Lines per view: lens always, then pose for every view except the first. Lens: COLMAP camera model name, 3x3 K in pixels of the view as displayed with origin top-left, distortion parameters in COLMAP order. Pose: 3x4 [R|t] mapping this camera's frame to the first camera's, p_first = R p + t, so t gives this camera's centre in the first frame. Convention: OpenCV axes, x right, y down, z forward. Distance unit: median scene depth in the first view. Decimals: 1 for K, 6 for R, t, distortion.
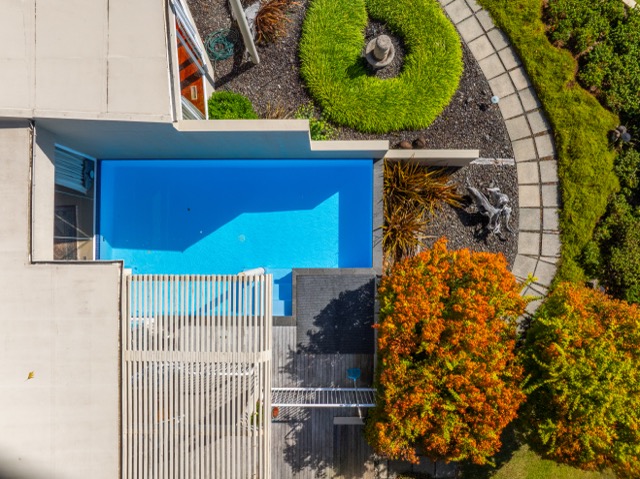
lens RADIAL K [[435.2, 0, 320.0], [0, 435.2, 239.5], [0, 0, 1]] dist [-0.011399, 0.003416]
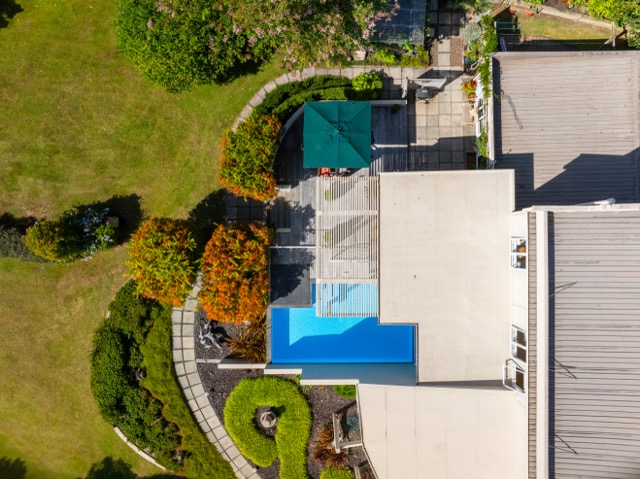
lens RADIAL K [[459.7, 0, 320.0], [0, 459.7, 239.5], [0, 0, 1]] dist [-0.038920, 0.005562]
pose [[-0.999839, 0.008569, 0.015786, -0.120858], [-0.008306, -0.999827, 0.016669, 0.306956], [0.015926, 0.016535, 0.999736, -0.969891]]
